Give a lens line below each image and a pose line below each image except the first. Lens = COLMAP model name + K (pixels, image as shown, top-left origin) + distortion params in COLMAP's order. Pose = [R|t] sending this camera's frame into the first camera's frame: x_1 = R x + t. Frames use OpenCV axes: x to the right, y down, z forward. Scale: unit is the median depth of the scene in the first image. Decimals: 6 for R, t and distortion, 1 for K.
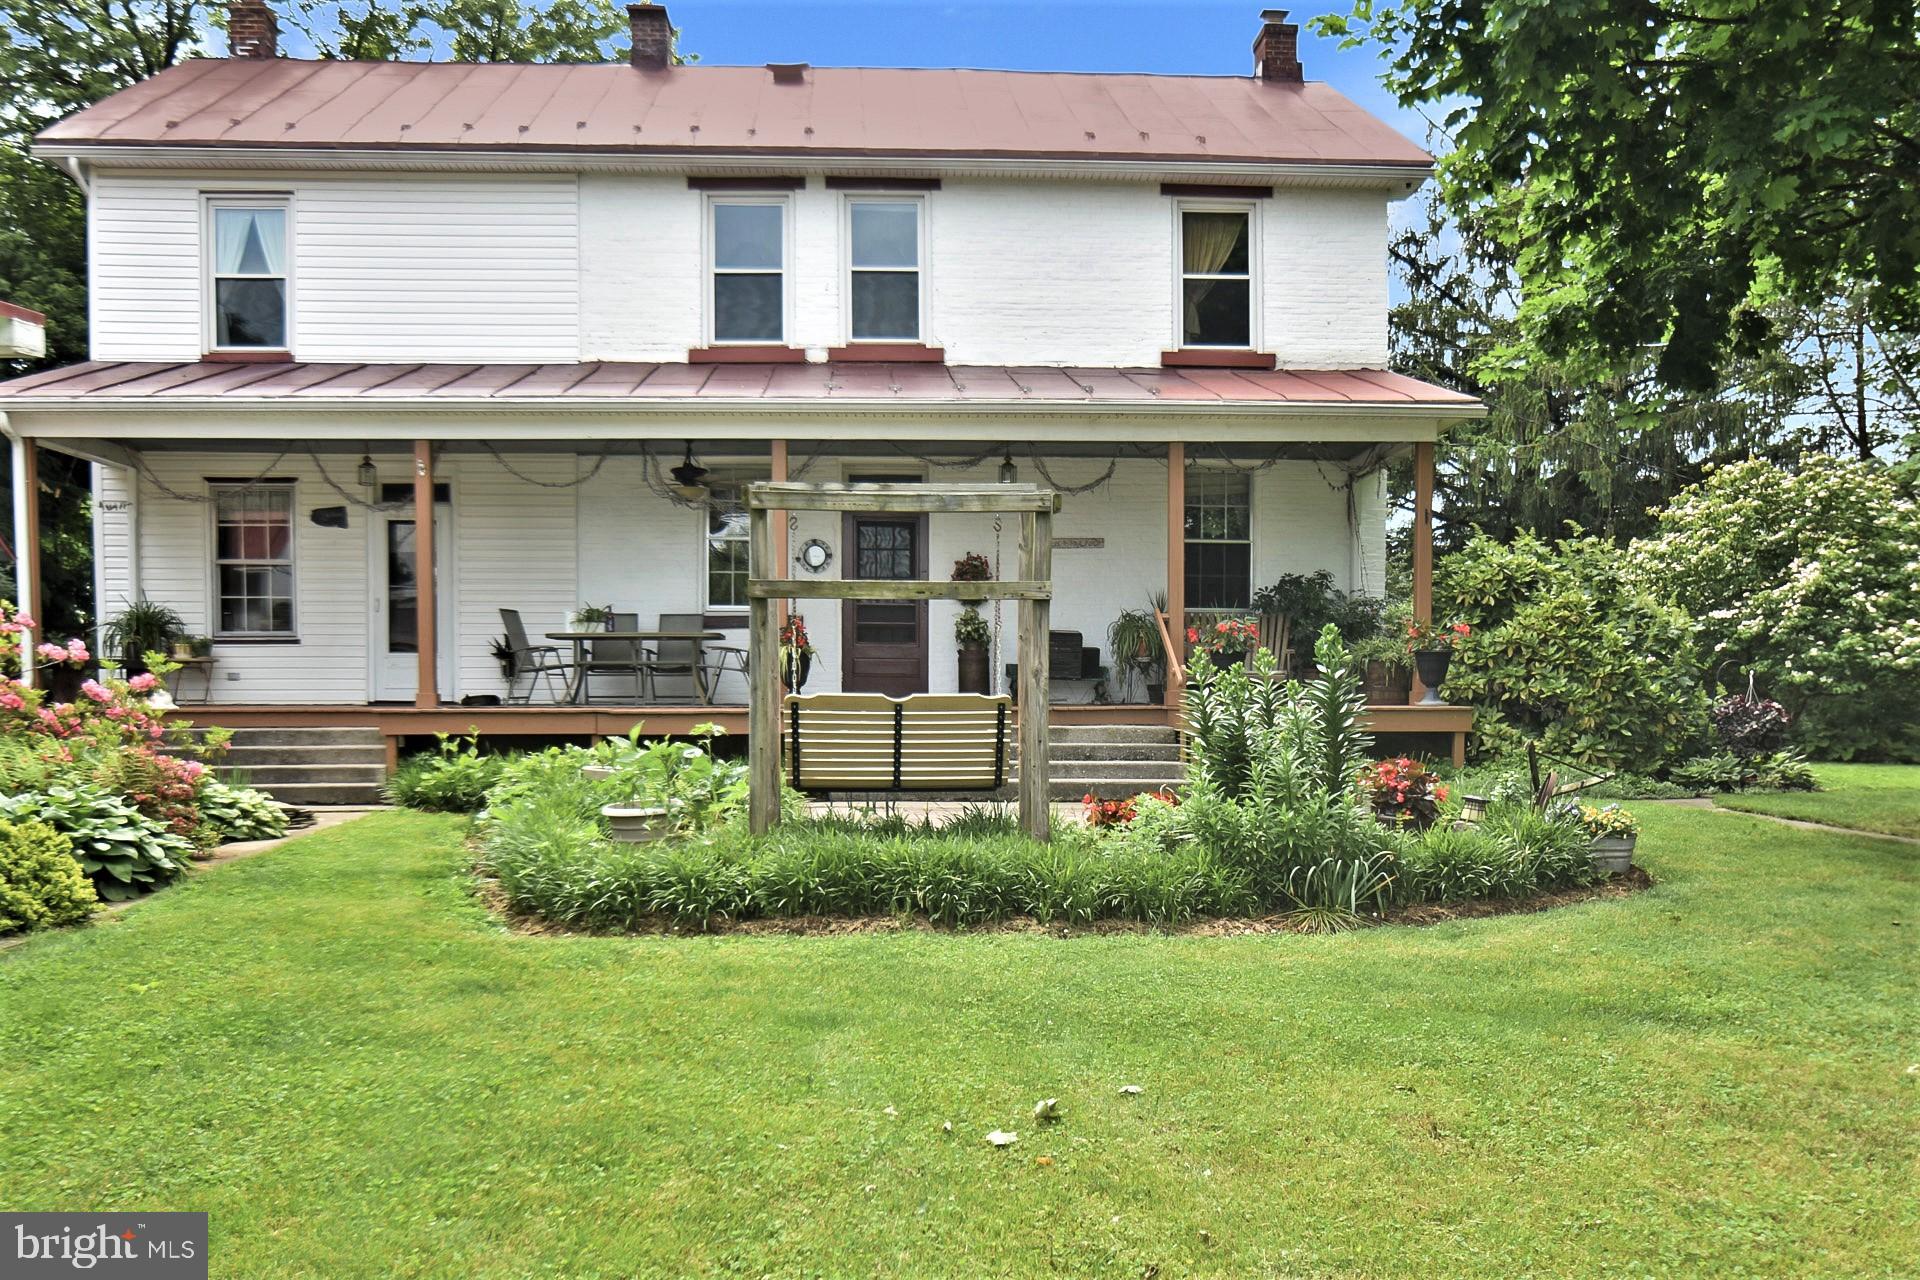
lens RADIAL K [[1475.5, 0, 960.1], [0, 1475.5, 761.4], [0, 0, 1]] dist [-0.020122, 0.007067]
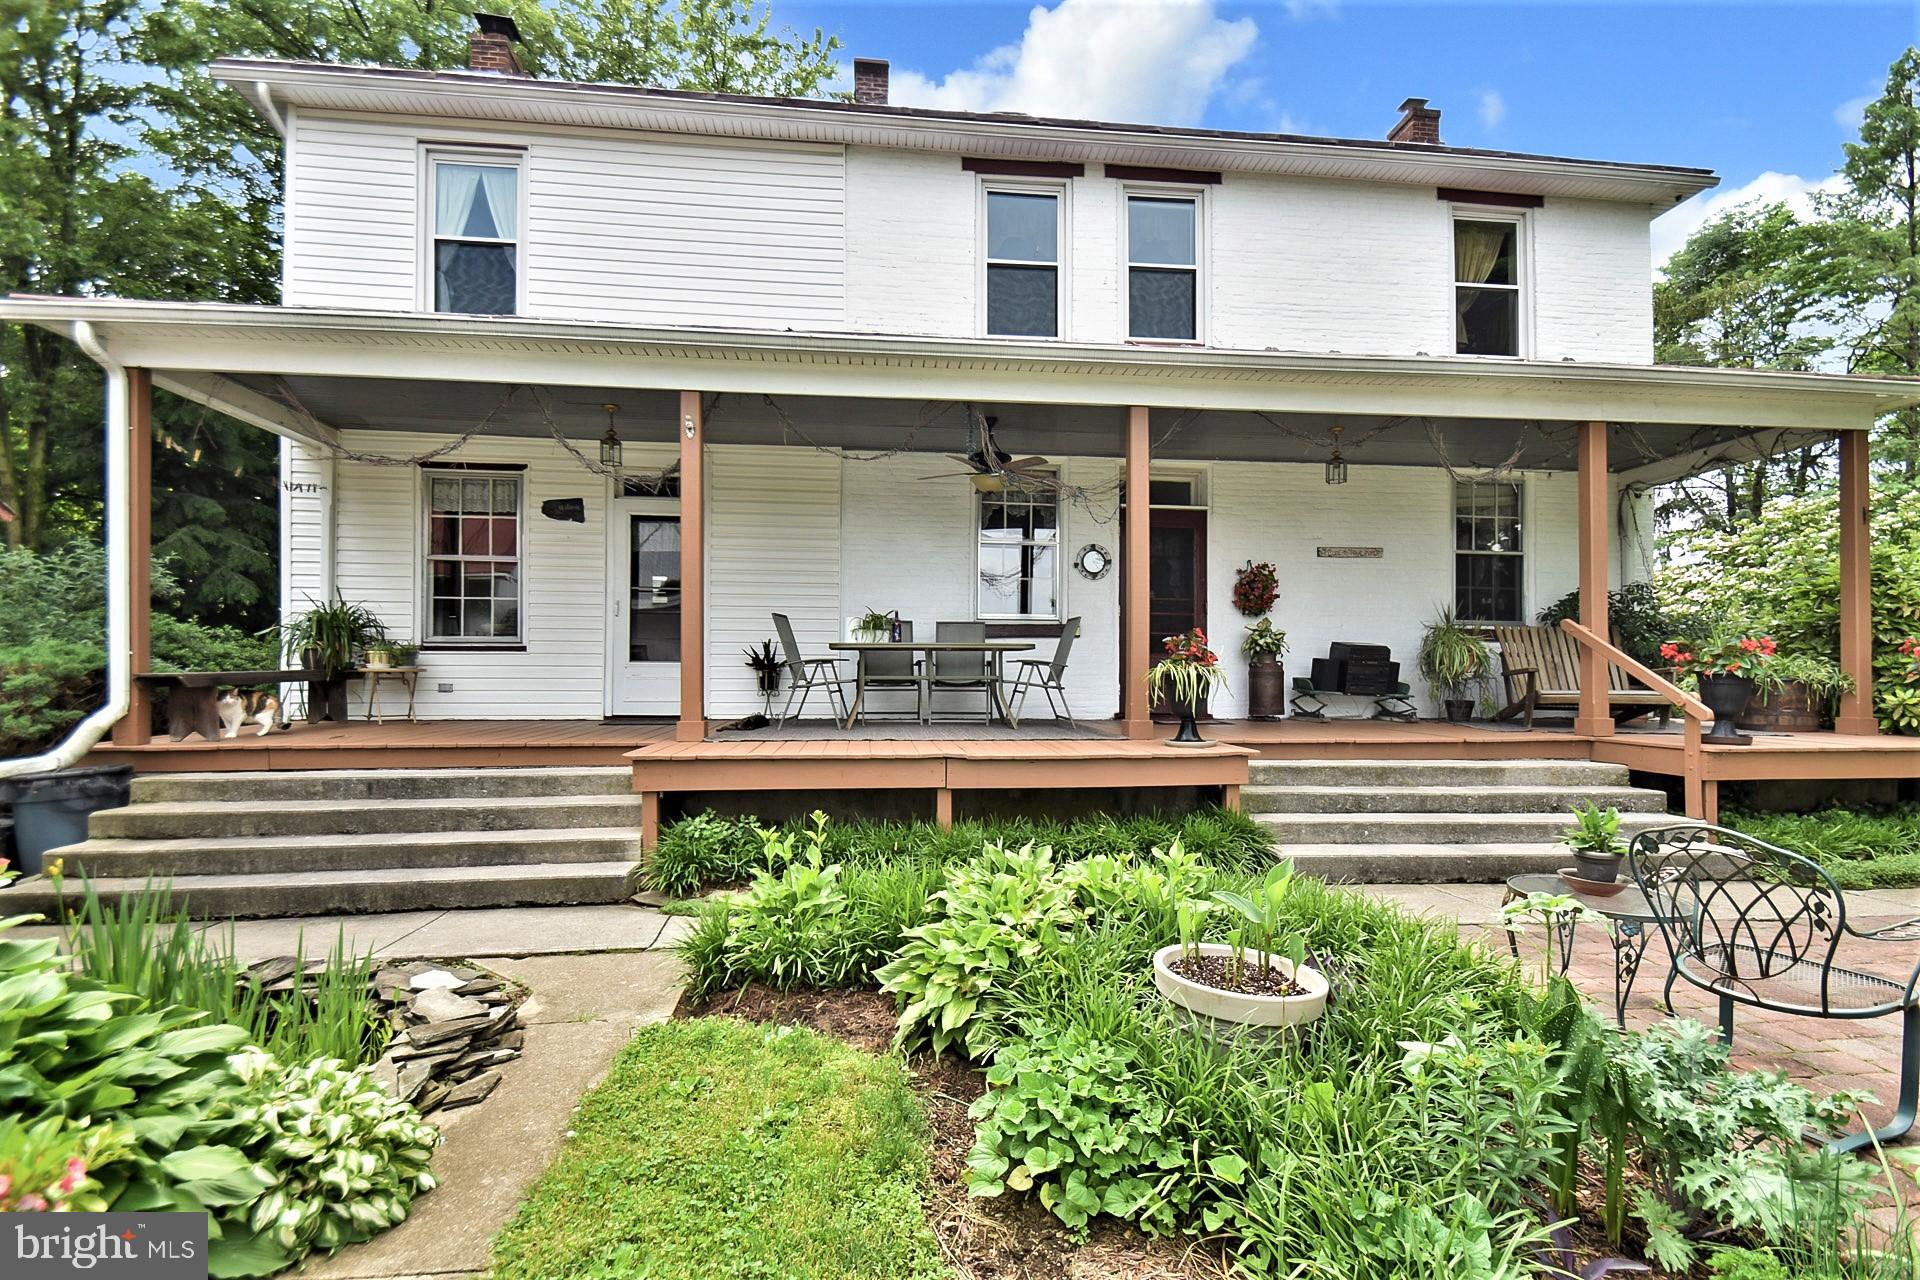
lens RADIAL K [[873.9, 0, 984.5], [0, 873.9, 672.7], [0, 0, 1]] dist [0.017330, -0.000247]
pose [[0.998922, 0.005733, 0.046063, -0.199262], [-0.003601, 0.998924, -0.046244, -0.044069], [-0.046279, 0.046029, 0.997868, 0.464003]]
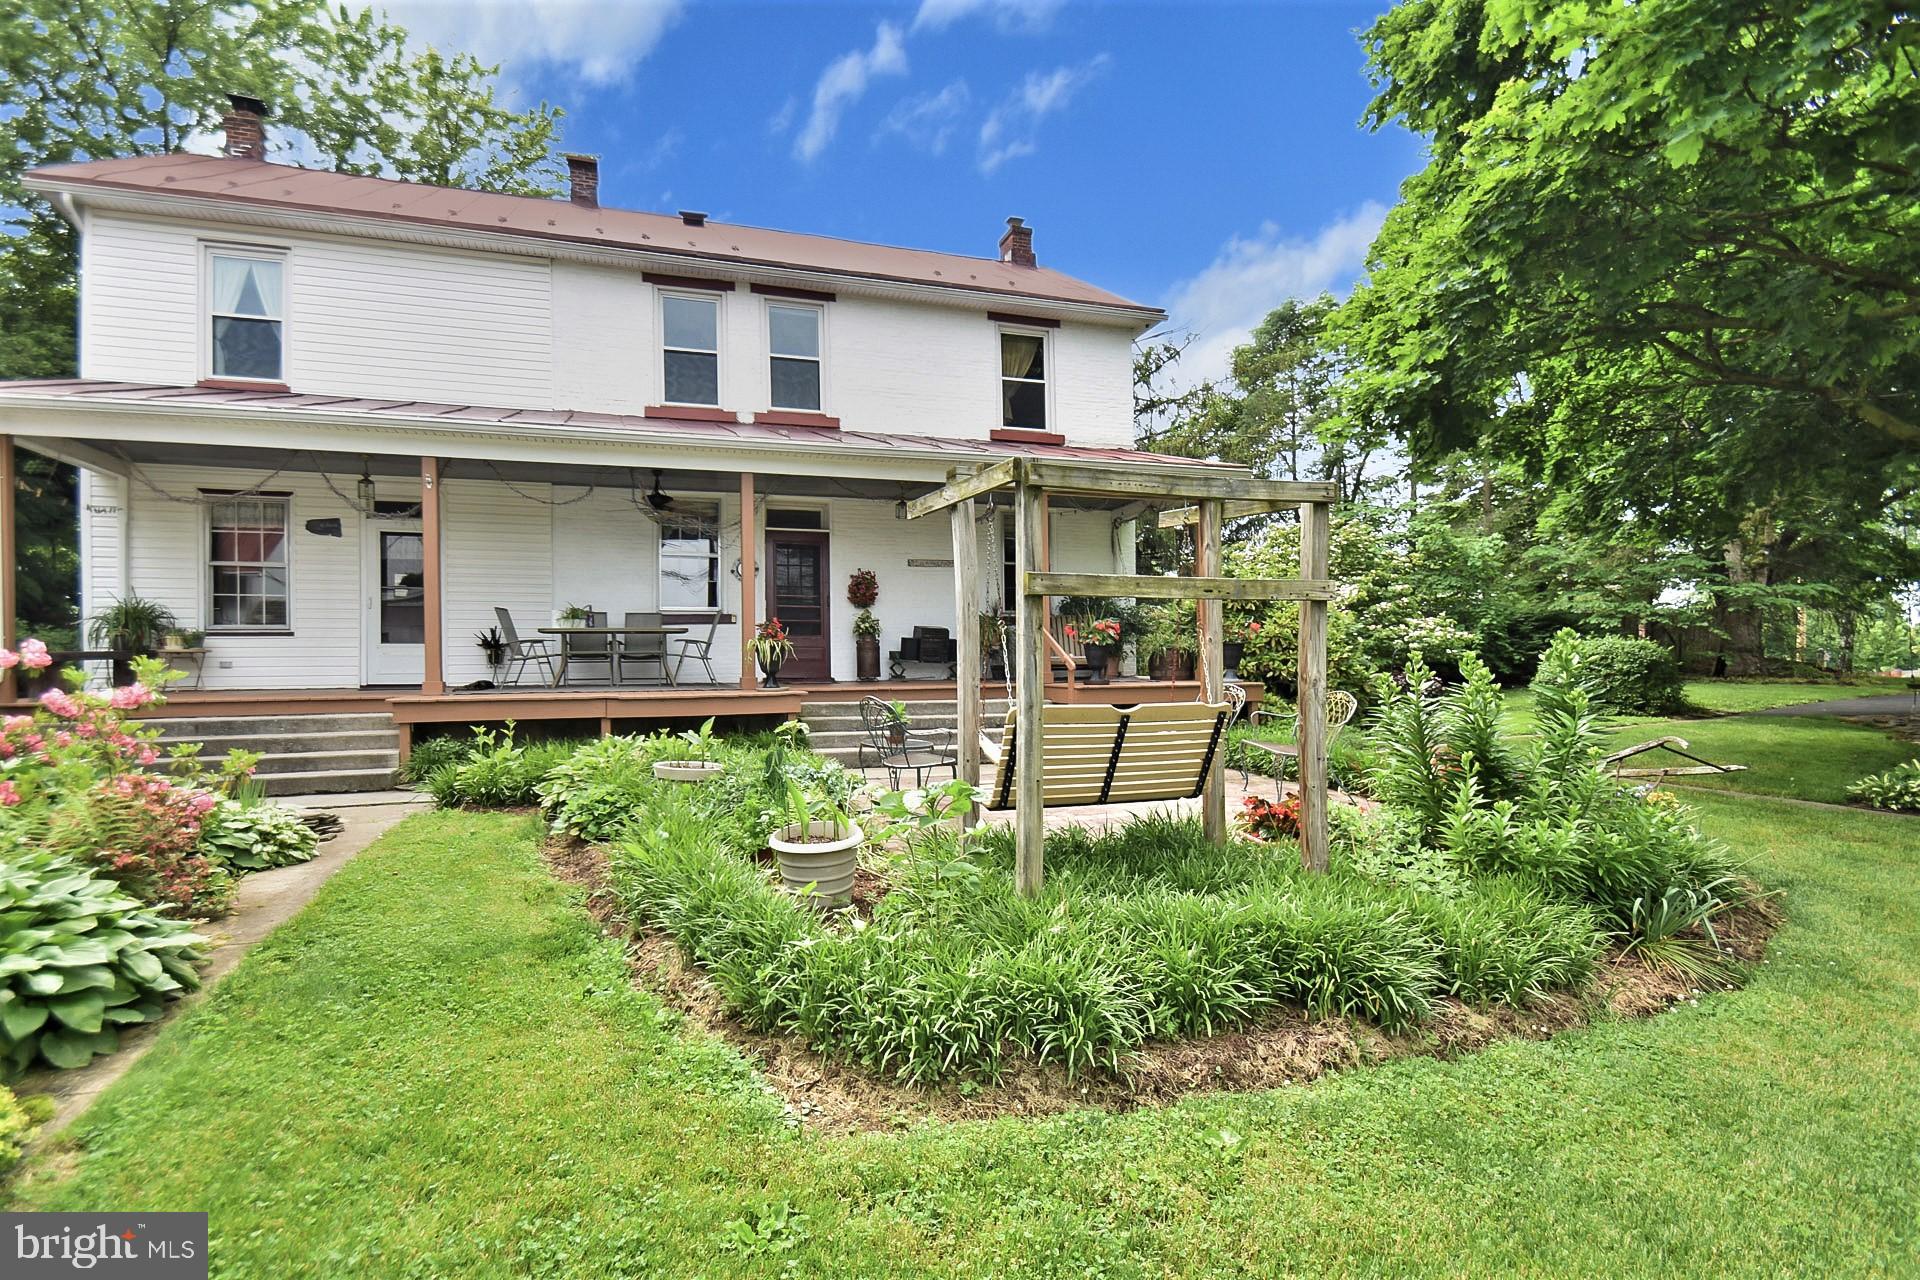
lens RADIAL K [[844.3, 0, 893.3], [0, 844.3, 661.8], [0, 0, 1]] dist [0.039905, -0.026083]
pose [[0.976091, -0.006676, 0.217261, -0.138332], [0.016066, 0.999010, -0.041480, -0.024845], [-0.216769, 0.043979, 0.975232, 0.248868]]
